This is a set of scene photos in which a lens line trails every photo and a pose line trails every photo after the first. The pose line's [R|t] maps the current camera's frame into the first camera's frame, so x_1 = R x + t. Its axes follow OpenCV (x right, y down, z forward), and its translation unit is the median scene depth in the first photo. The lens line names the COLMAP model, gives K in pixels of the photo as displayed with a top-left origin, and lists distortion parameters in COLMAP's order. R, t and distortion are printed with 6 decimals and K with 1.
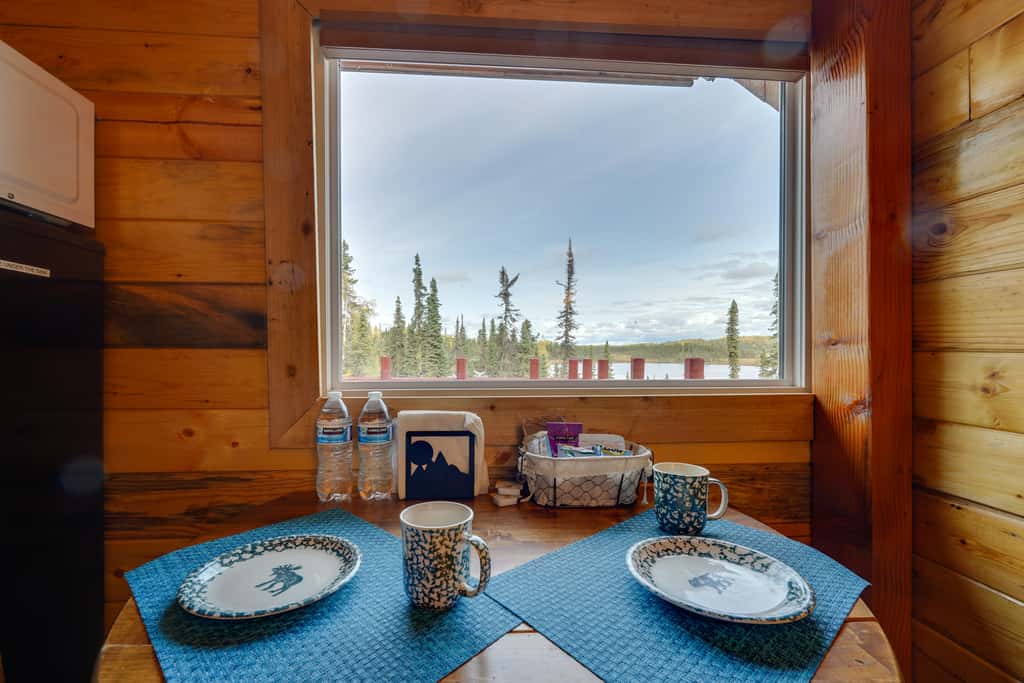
lens RADIAL K [[412.2, 0, 496.8], [0, 412.2, 359.1], [0, 0, 1]] dist [0.000066, -0.000093]
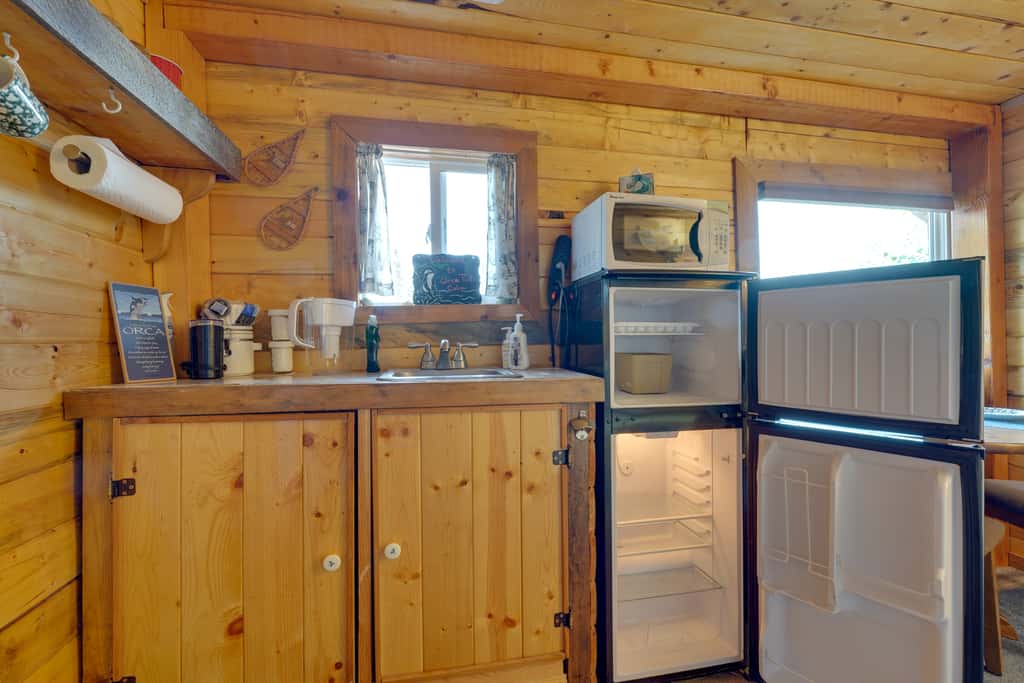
lens RADIAL K [[420.6, 0, 516.3], [0, 420.6, 343.3], [0, 0, 1]] dist [0.001096, -0.000189]
pose [[0.989864, -0.017202, 0.140973, -2.014691], [0.017379, 0.999849, -0.000030, -0.032648], [-0.140951, 0.002480, 0.990013, -0.942447]]
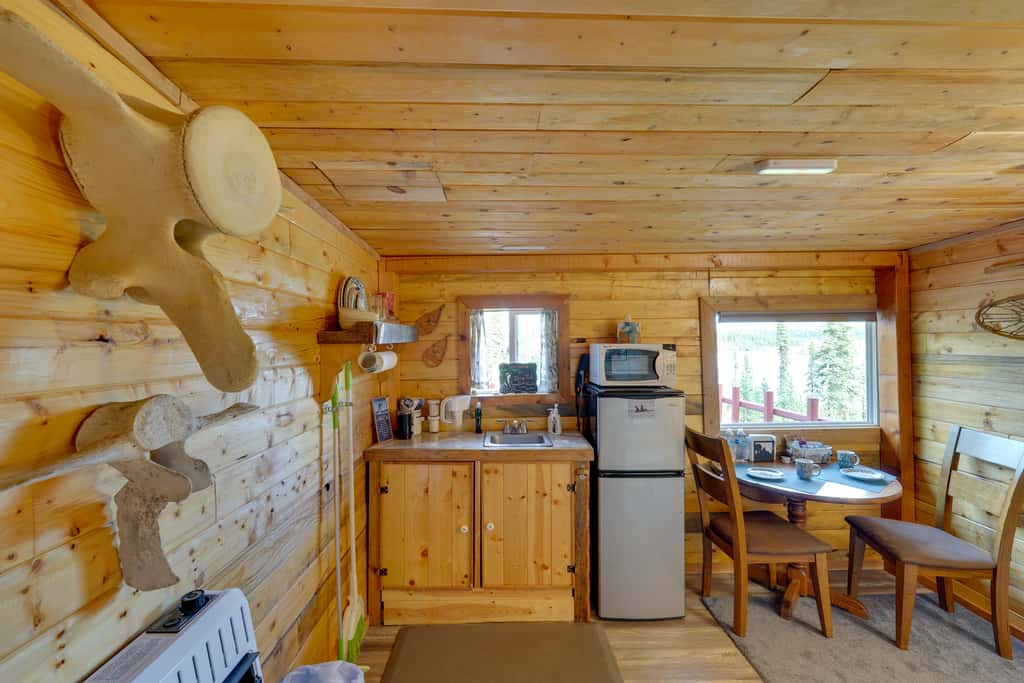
lens RADIAL K [[407.4, 0, 518.6], [0, 407.4, 343.4], [0, 0, 1]] dist [-0.000027, -0.000110]
pose [[0.999041, -0.011286, -0.042301, -1.904181], [0.010772, 0.999866, -0.012367, -0.570711], [0.042435, 0.011899, 0.999028, -2.288228]]
